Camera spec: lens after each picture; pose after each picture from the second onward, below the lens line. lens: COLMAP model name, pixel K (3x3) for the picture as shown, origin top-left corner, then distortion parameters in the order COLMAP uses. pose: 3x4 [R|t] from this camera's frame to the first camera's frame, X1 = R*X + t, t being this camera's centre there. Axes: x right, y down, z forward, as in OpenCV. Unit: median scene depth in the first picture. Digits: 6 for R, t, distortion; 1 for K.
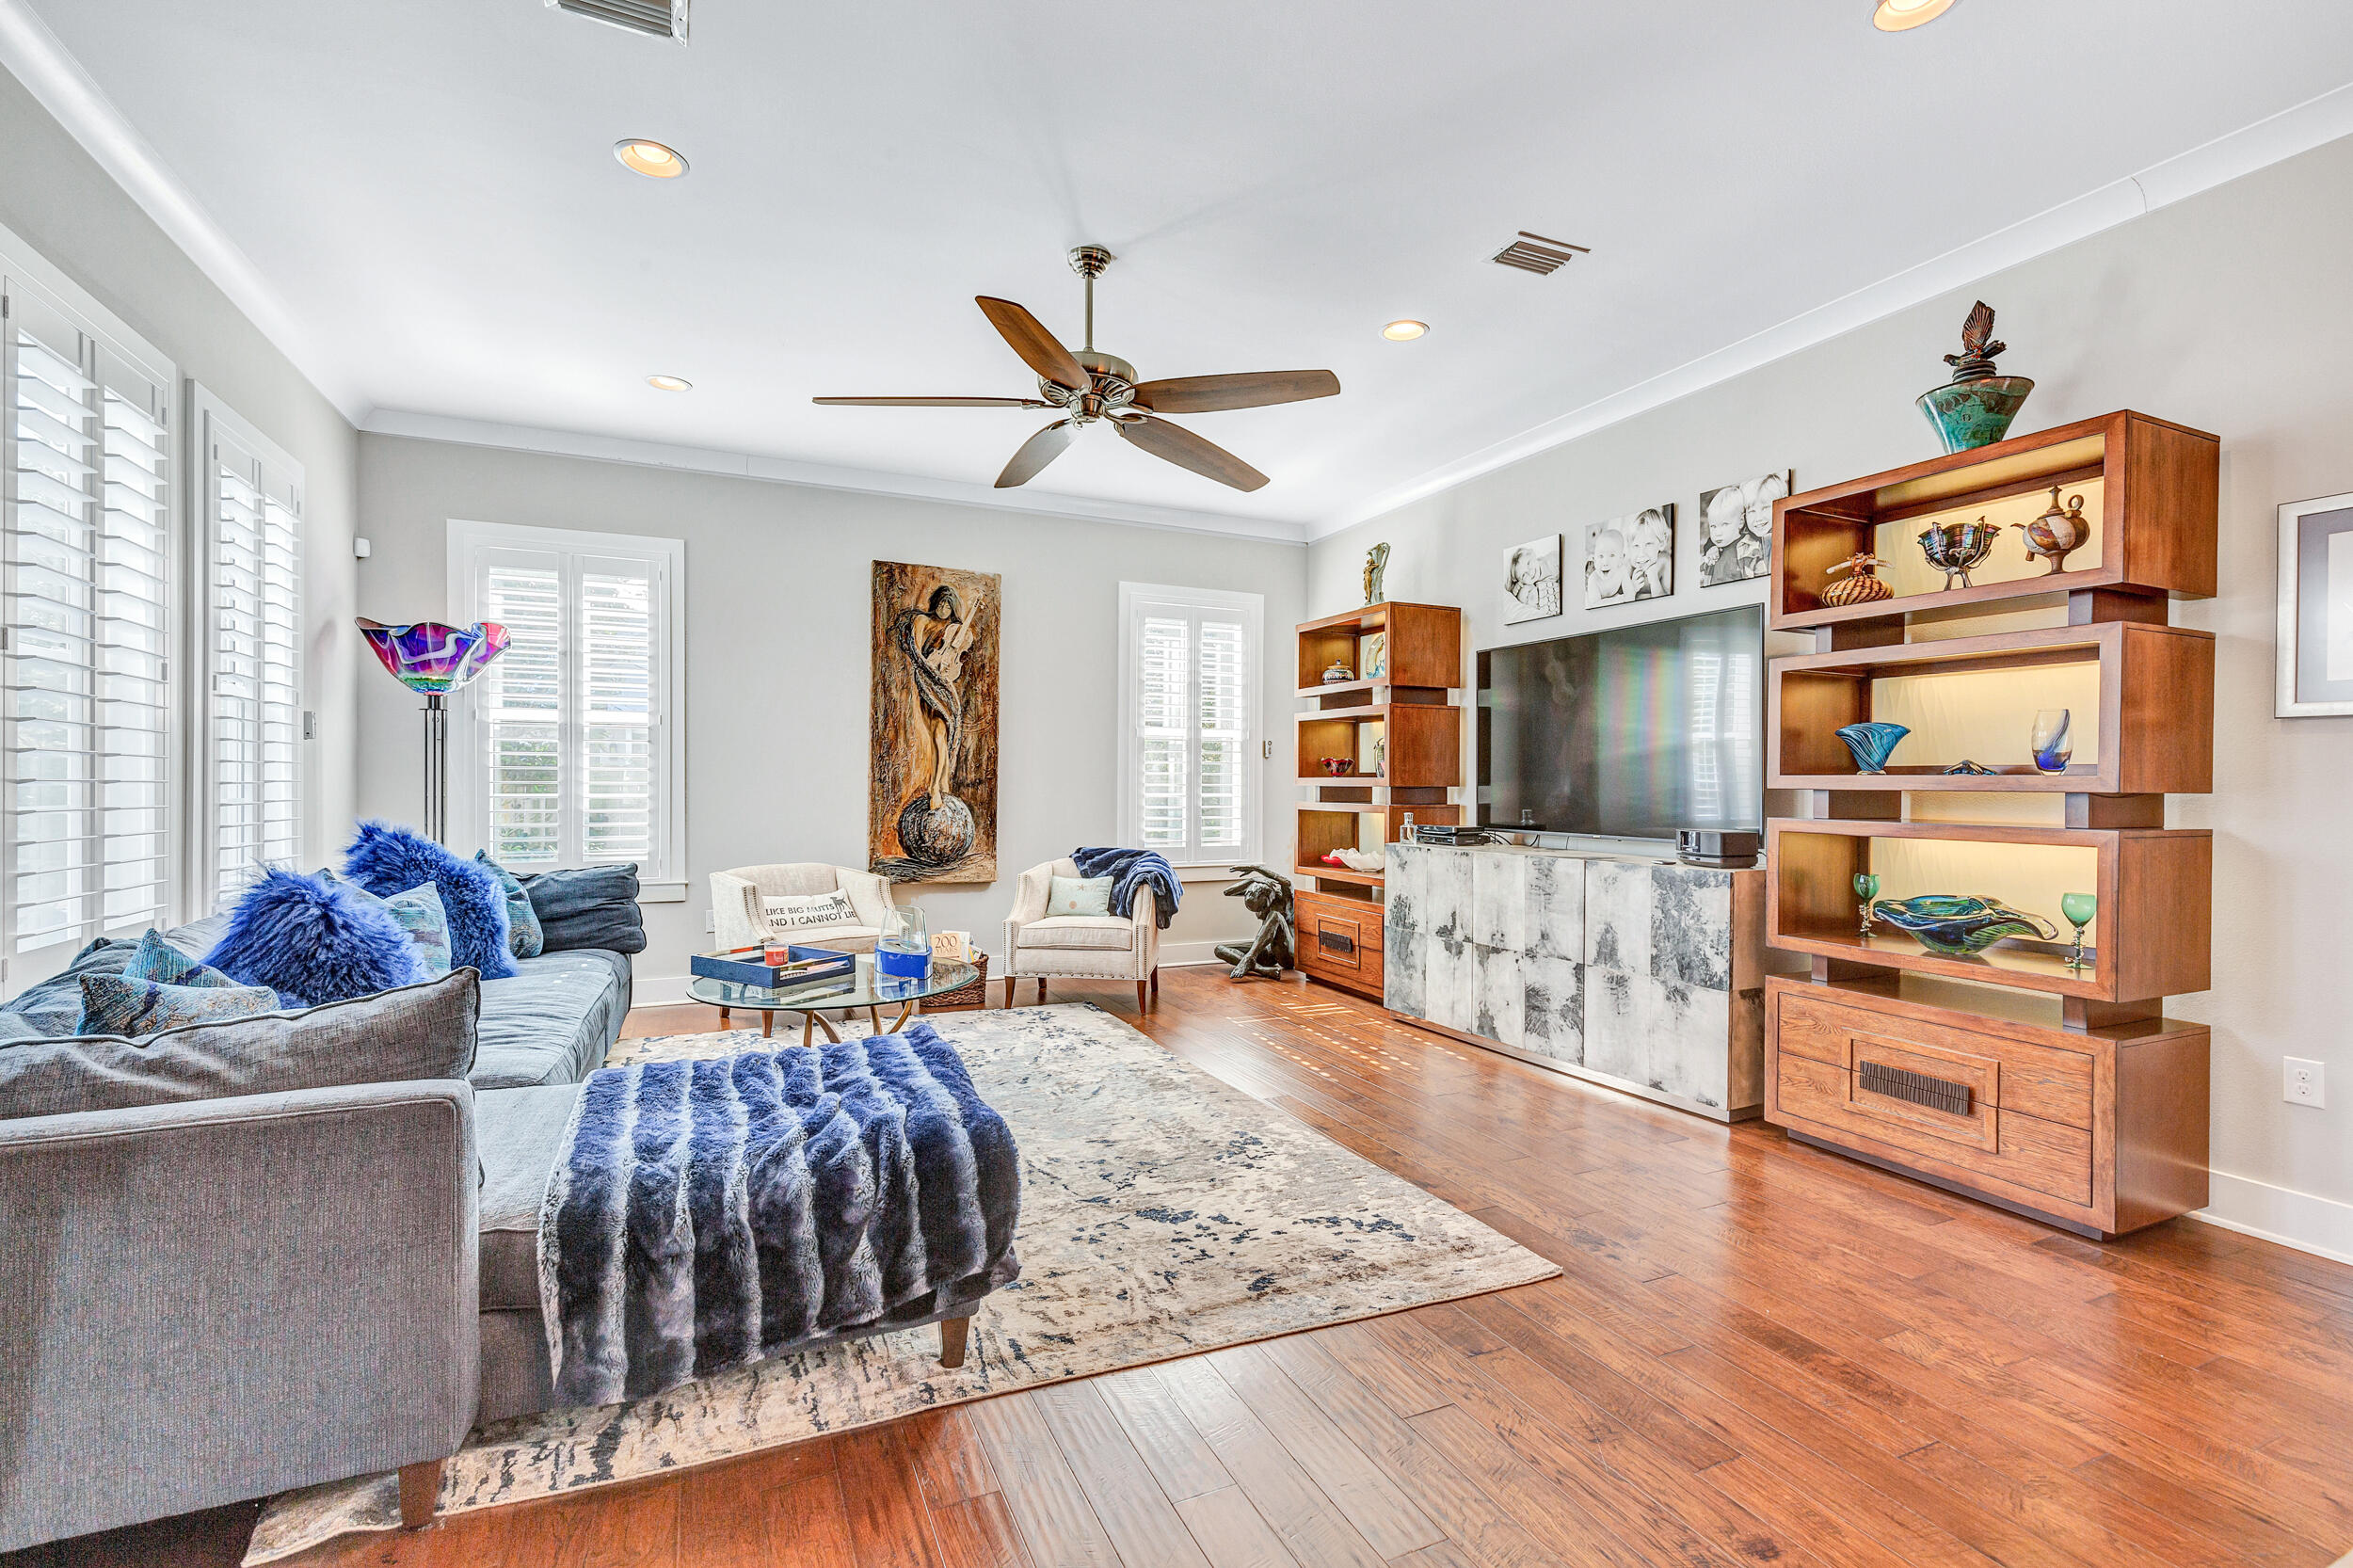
lens RADIAL K [[1065.1, 0, 1184.9], [0, 1065.1, 787.2], [0, 0, 1]] dist [0.012749, -0.001712]
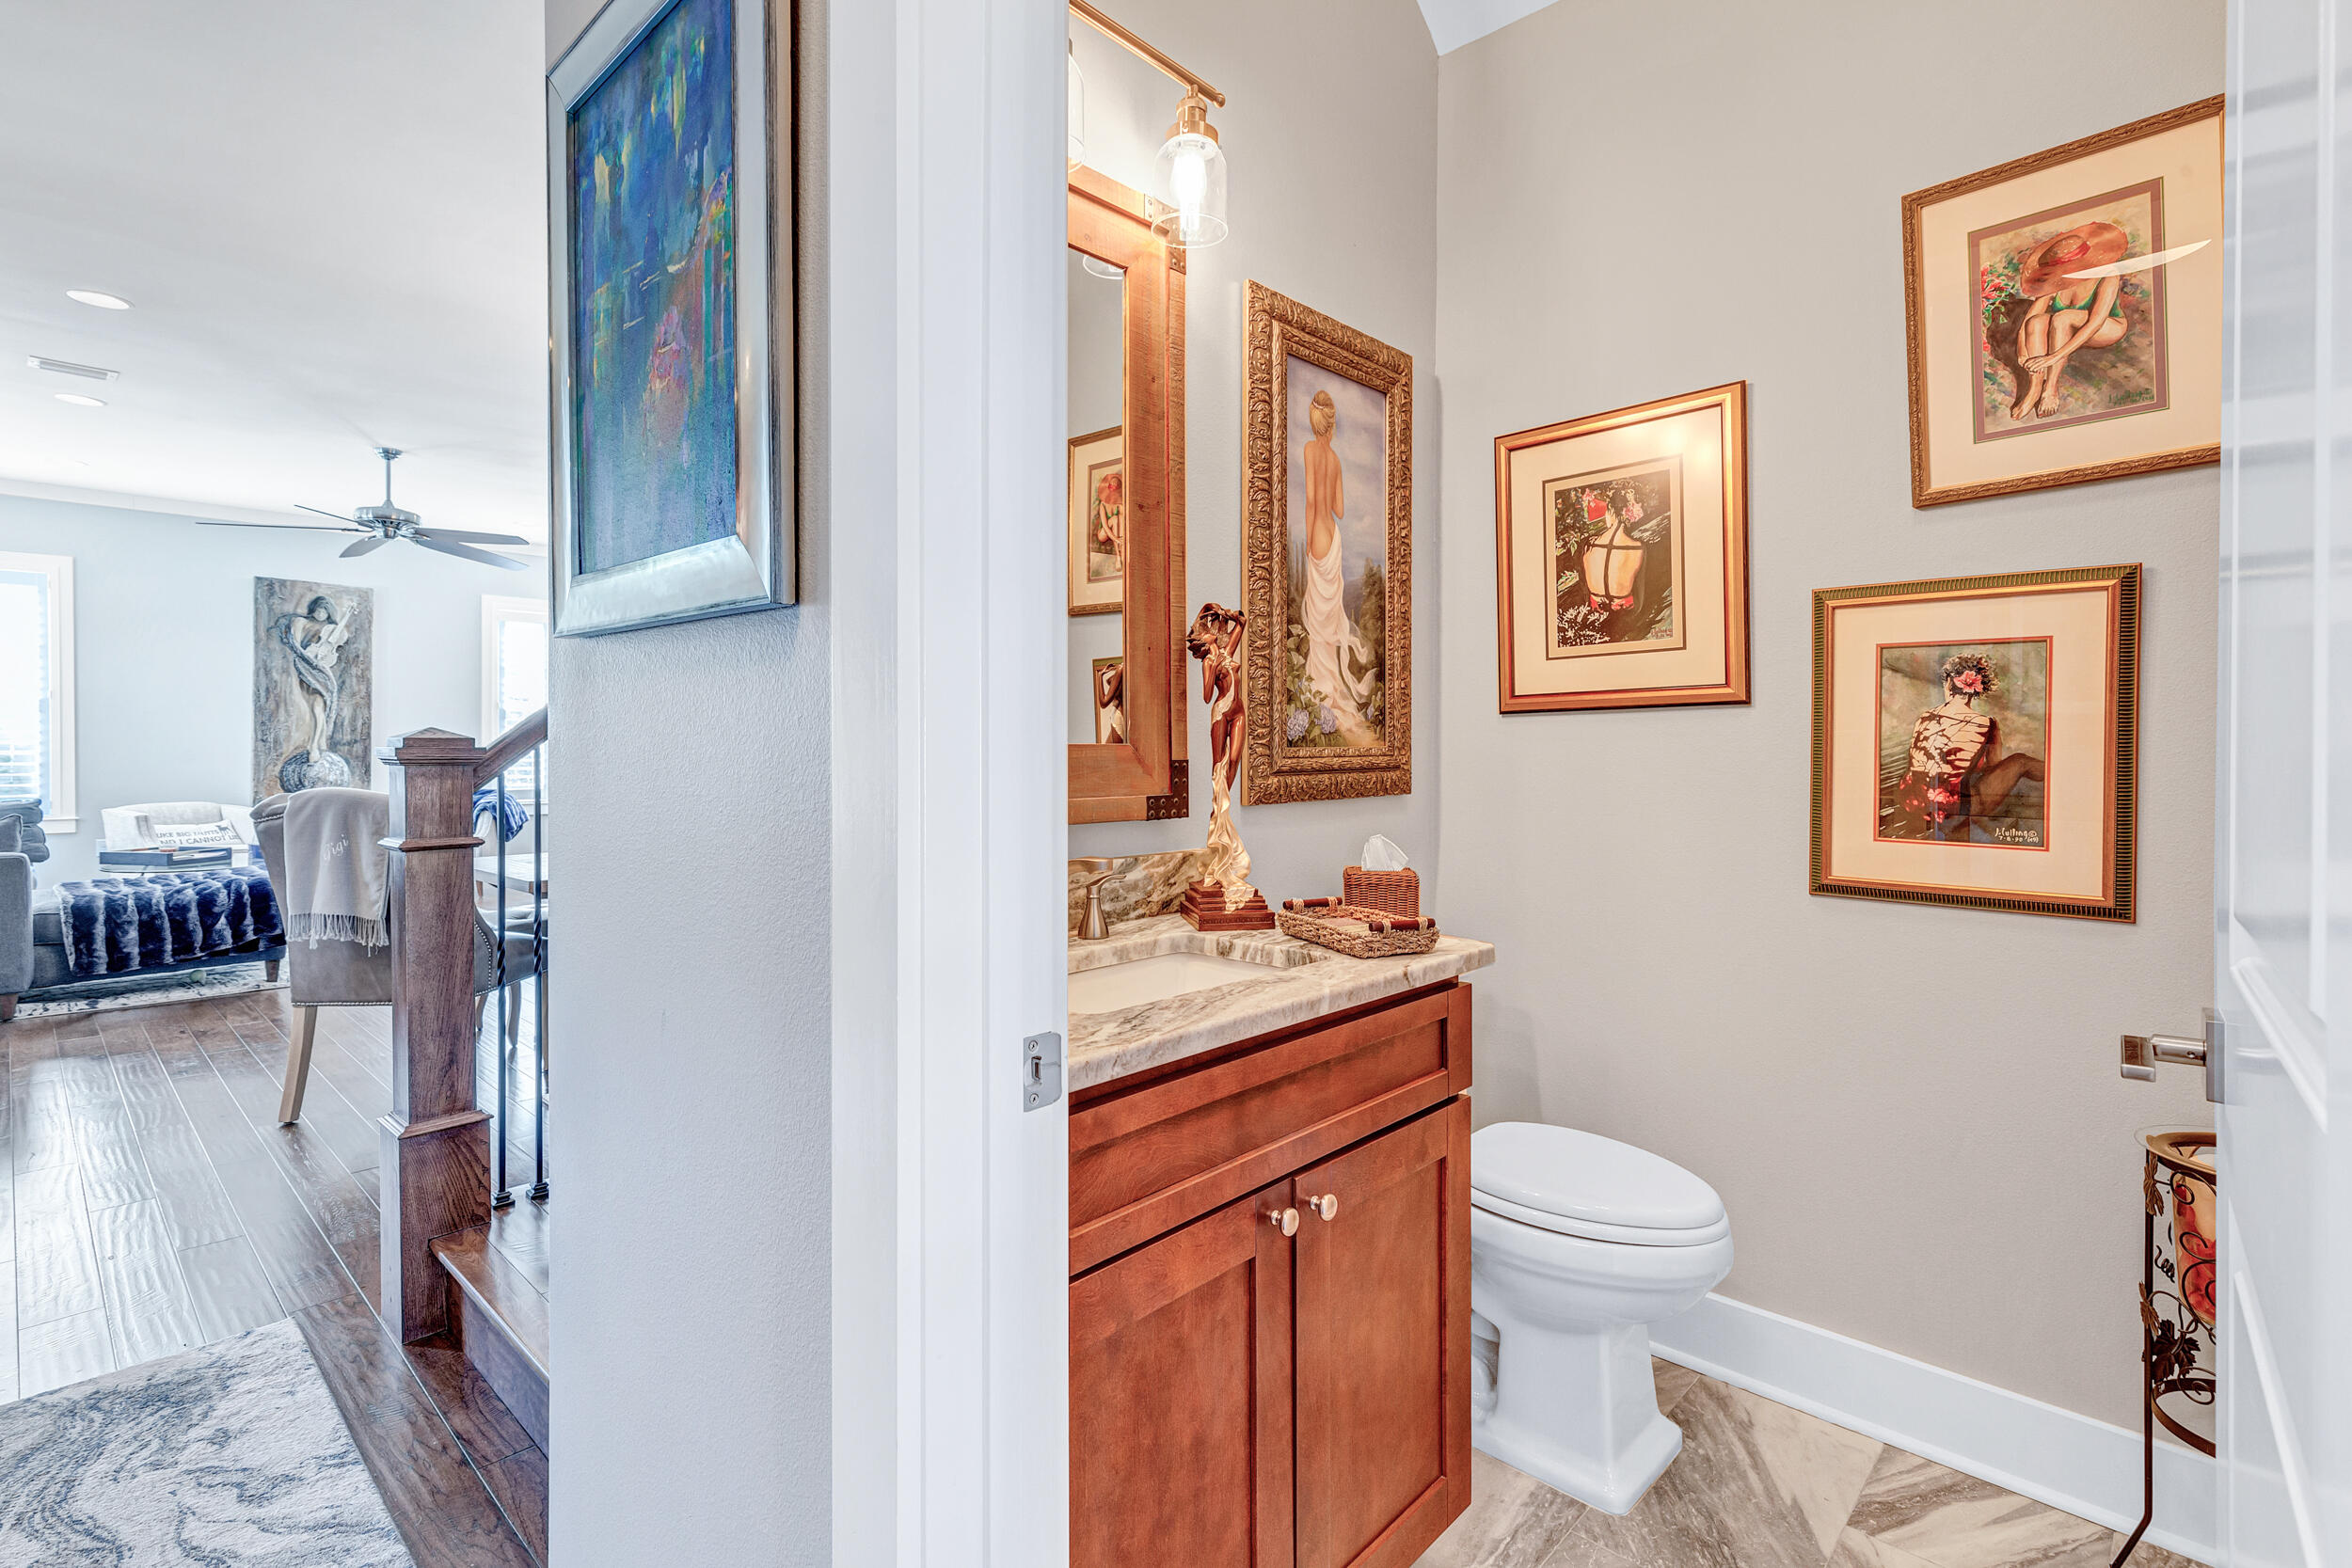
lens RADIAL K [[1064.5, 0, 1141.0], [0, 1064.5, 749.2], [0, 0, 1]] dist [0.012749, -0.001712]
pose [[0.927751, -0.006089, 0.373150, 0.261335], [0.005830, 0.999981, 0.001823, 0.009491], [-0.373154, 0.000484, 0.927769, -0.736060]]
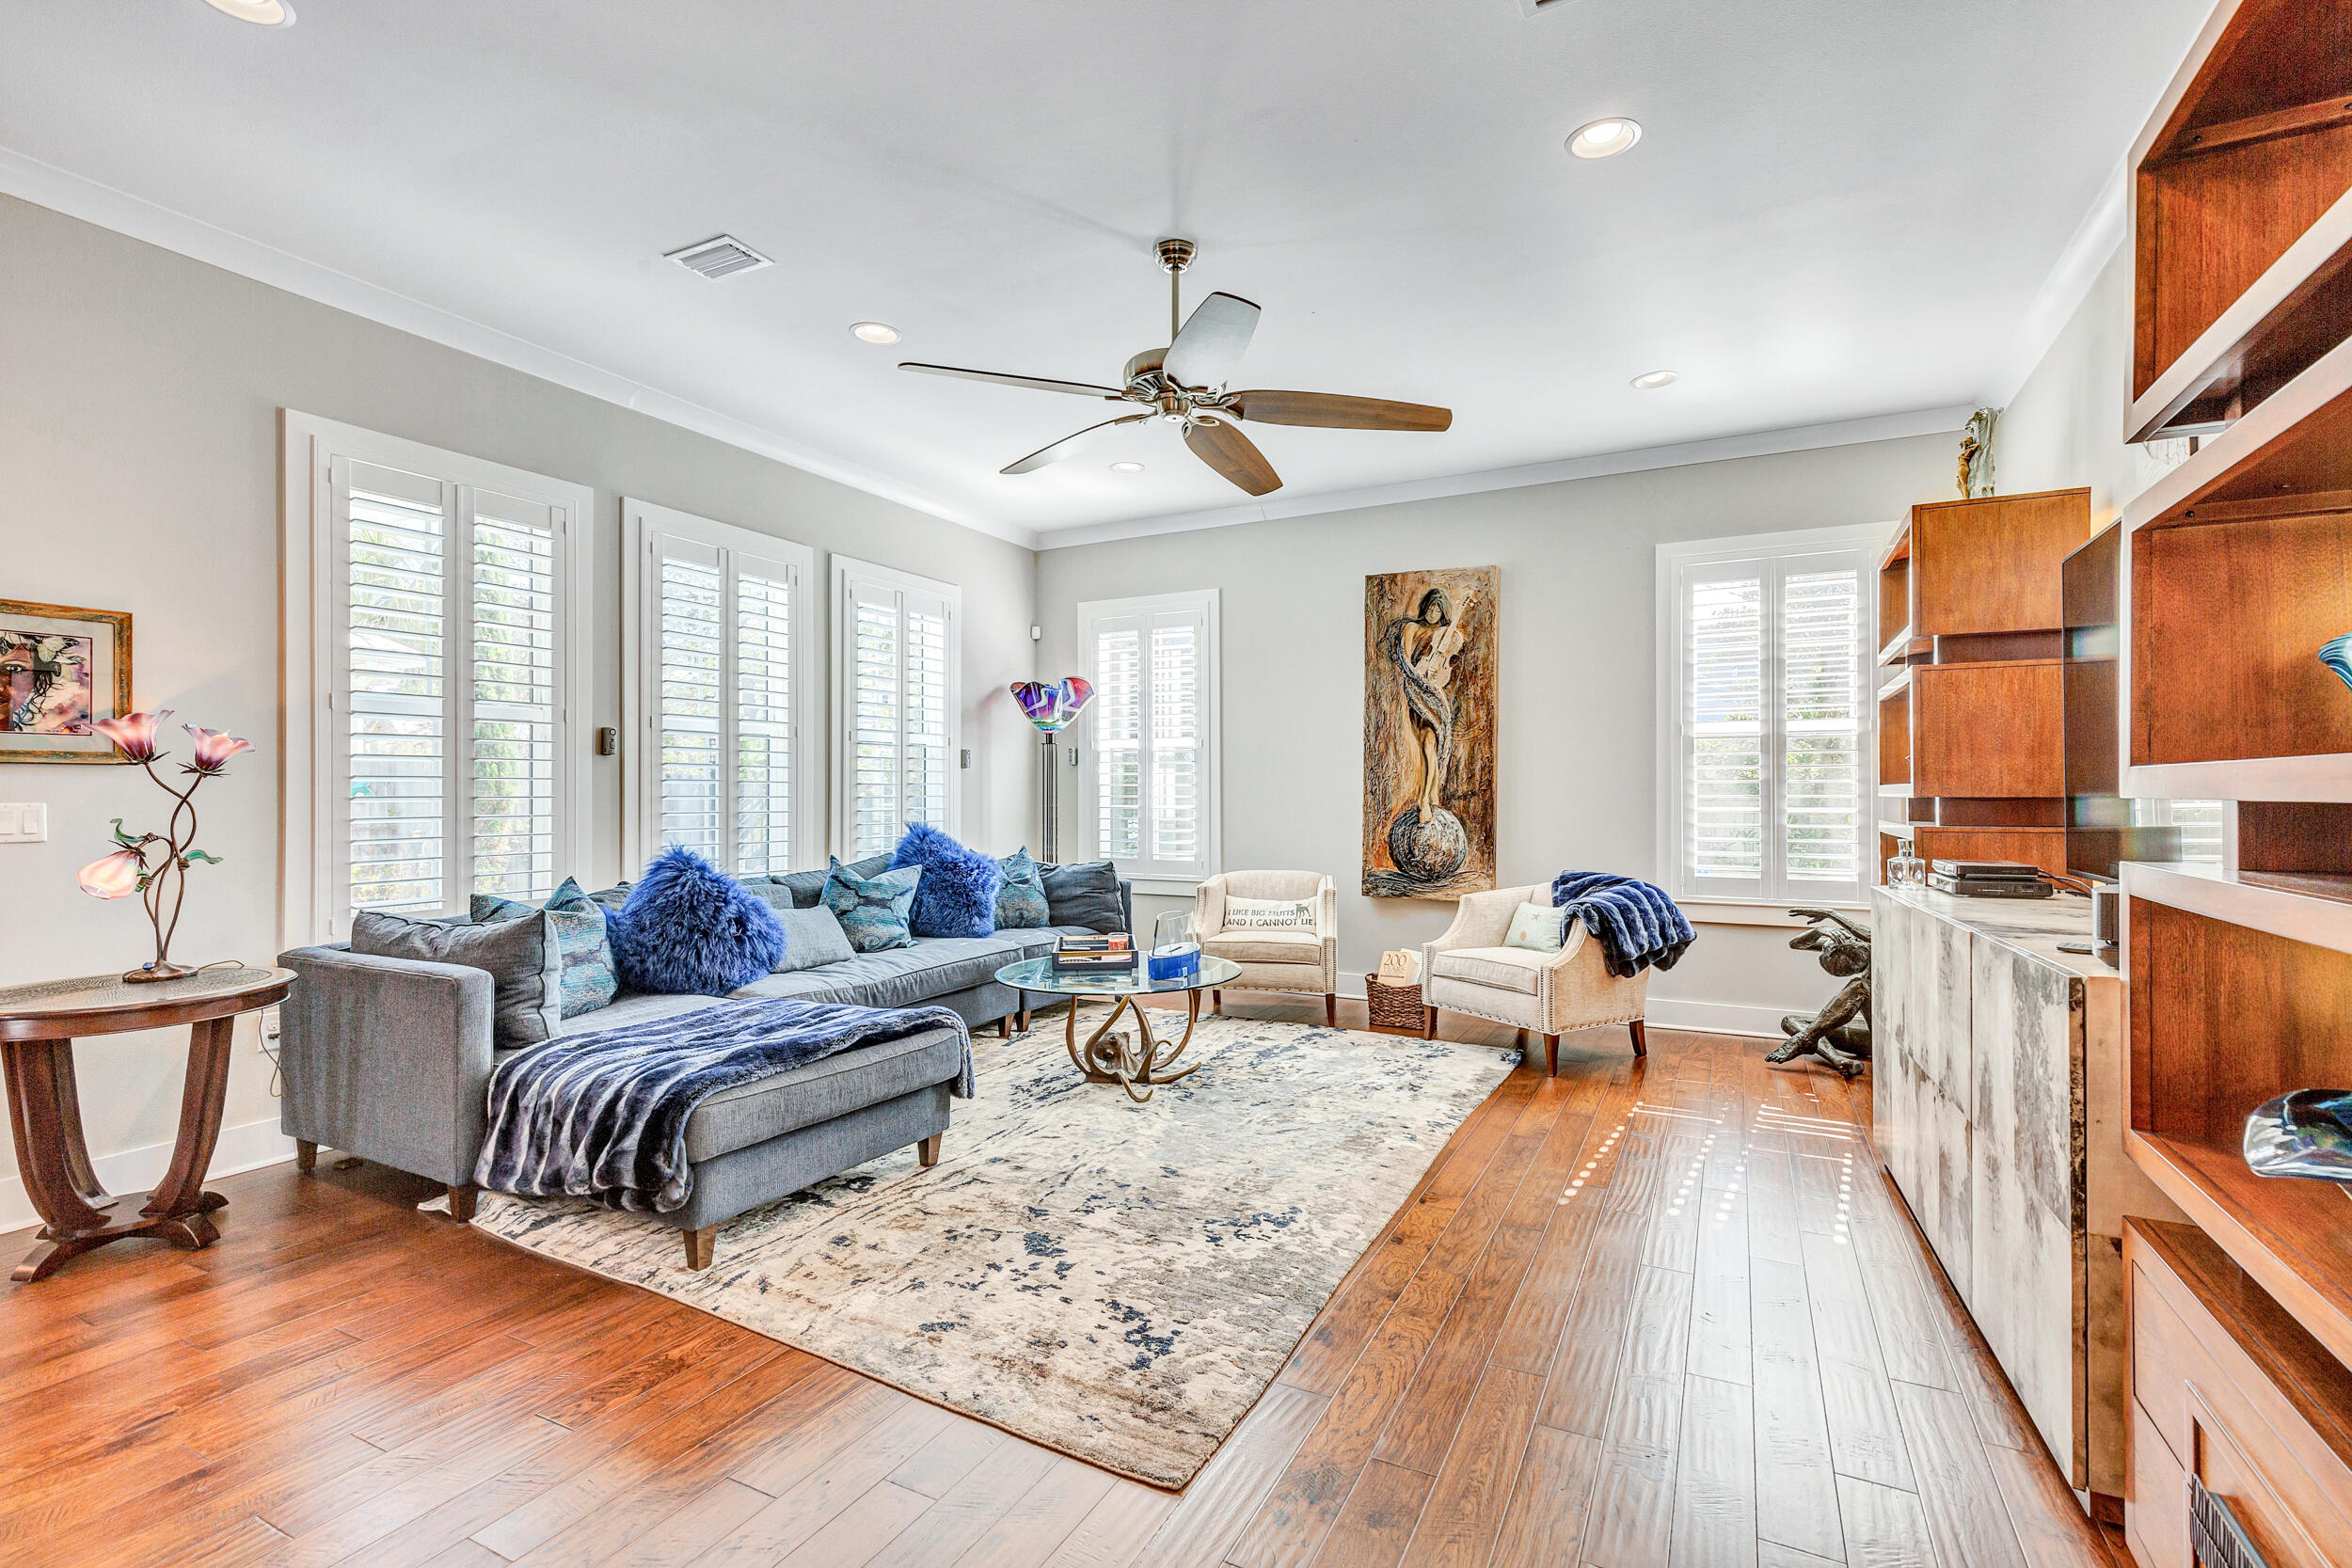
lens RADIAL K [[1064.5, 0, 1201.9], [0, 1064.5, 791.2], [0, 0, 1]] dist [0.012749, -0.001712]
pose [[0.609861, -0.008451, -0.792463, 0.456803], [0.000909, 0.999950, -0.009964, 0.001916], [0.792508, 0.005356, 0.609838, 0.289364]]
